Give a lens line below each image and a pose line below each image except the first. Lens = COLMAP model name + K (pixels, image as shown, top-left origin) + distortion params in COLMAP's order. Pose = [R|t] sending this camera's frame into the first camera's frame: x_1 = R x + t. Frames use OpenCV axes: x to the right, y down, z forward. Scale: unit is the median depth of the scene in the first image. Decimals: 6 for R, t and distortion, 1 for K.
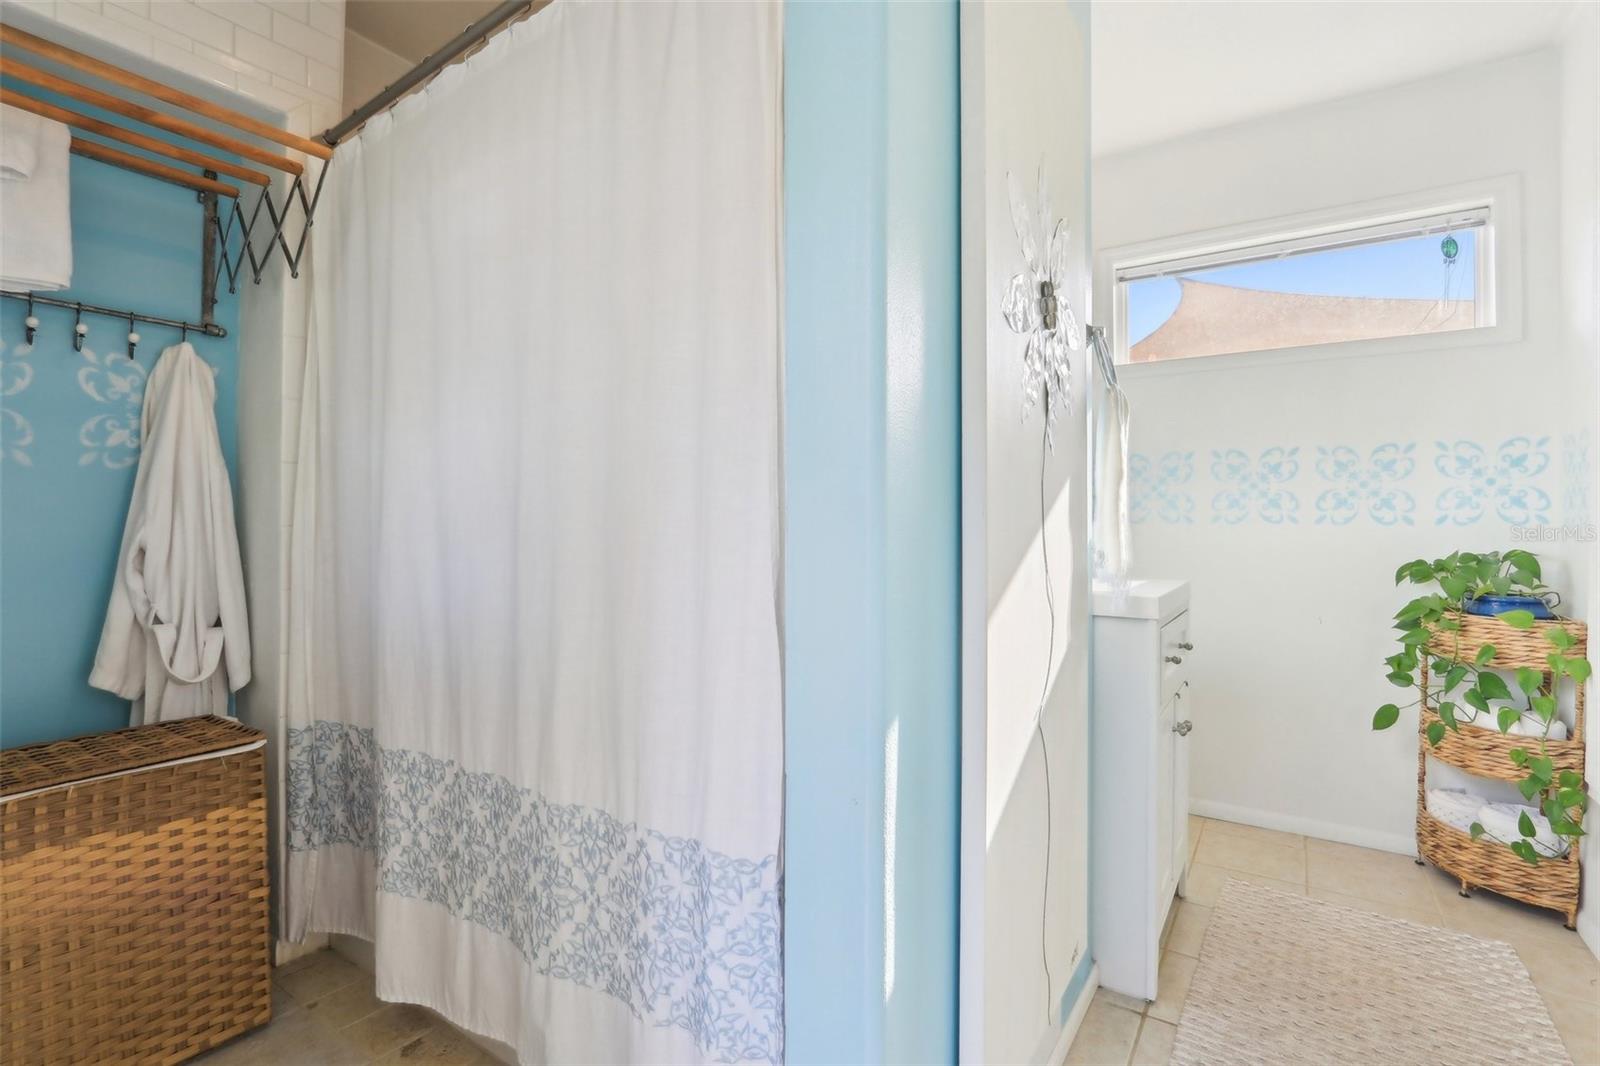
lens RADIAL K [[756.2, 0, 795.8], [0, 756.2, 517.5], [0, 0, 1]] dist [-0.015944, 0.002804]
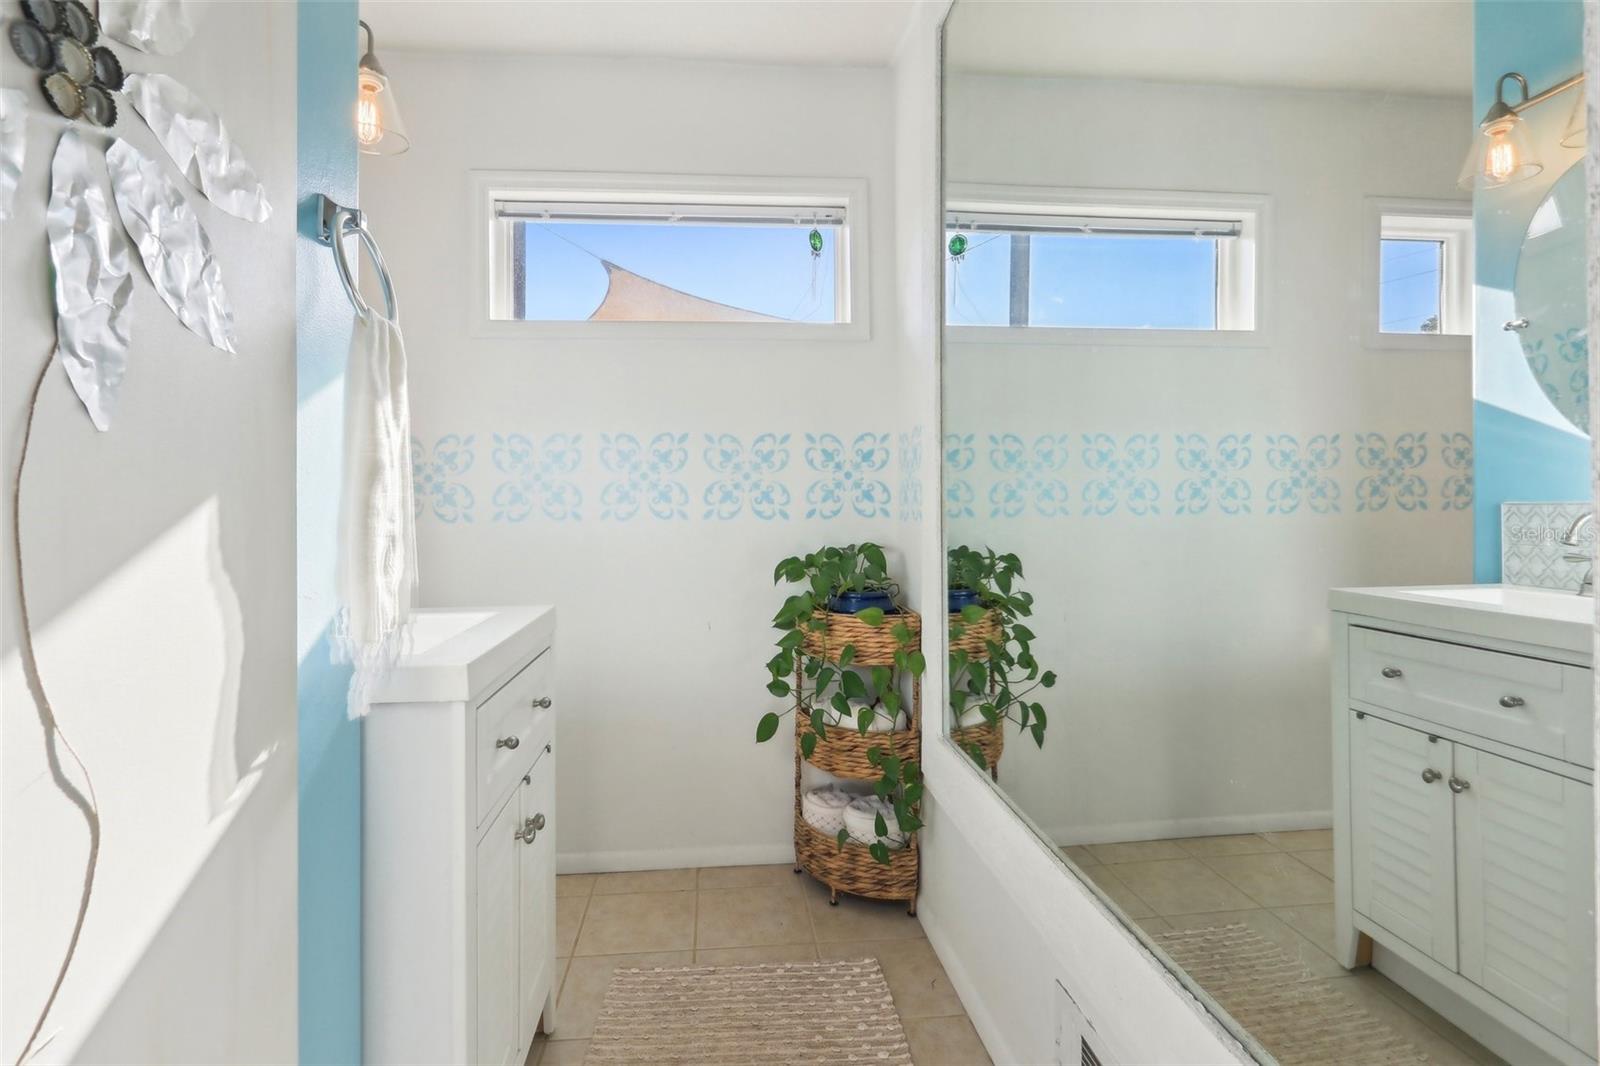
lens RADIAL K [[756.2, 0, 795.8], [0, 756.2, 517.5], [0, 0, 1]] dist [-0.015944, 0.002804]
pose [[0.769316, -0.028048, 0.638253, 0.233320], [0.008733, 0.999404, 0.033392, -0.027562], [-0.638809, -0.020115, 0.769102, 0.272033]]
